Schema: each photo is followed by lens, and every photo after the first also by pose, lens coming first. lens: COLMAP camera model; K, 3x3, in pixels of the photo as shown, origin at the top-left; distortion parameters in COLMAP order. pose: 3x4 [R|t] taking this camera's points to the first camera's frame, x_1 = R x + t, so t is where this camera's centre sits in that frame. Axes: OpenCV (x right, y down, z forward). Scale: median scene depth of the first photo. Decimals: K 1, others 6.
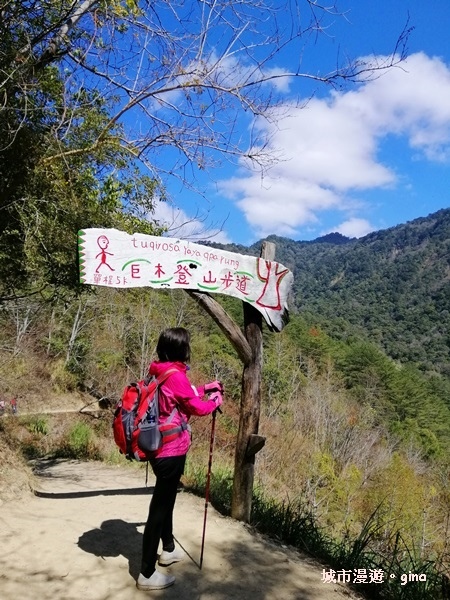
lens RADIAL K [[449.6, 0, 227.6], [0, 449.6, 301.1], [0, 0, 1]] dist [0.063266, -0.096954]
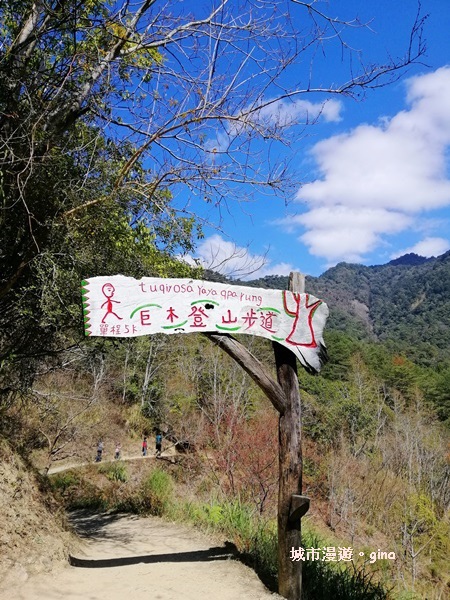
lens RADIAL K [[449.6, 0, 225.8], [0, 449.6, 296.0], [0, 0, 1]] dist [0.063266, -0.096954]
pose [[0.983141, -0.089410, -0.159498, 0.095059], [0.074652, 0.992554, -0.096247, -0.007755], [0.166915, 0.082717, 0.982495, 0.096559]]
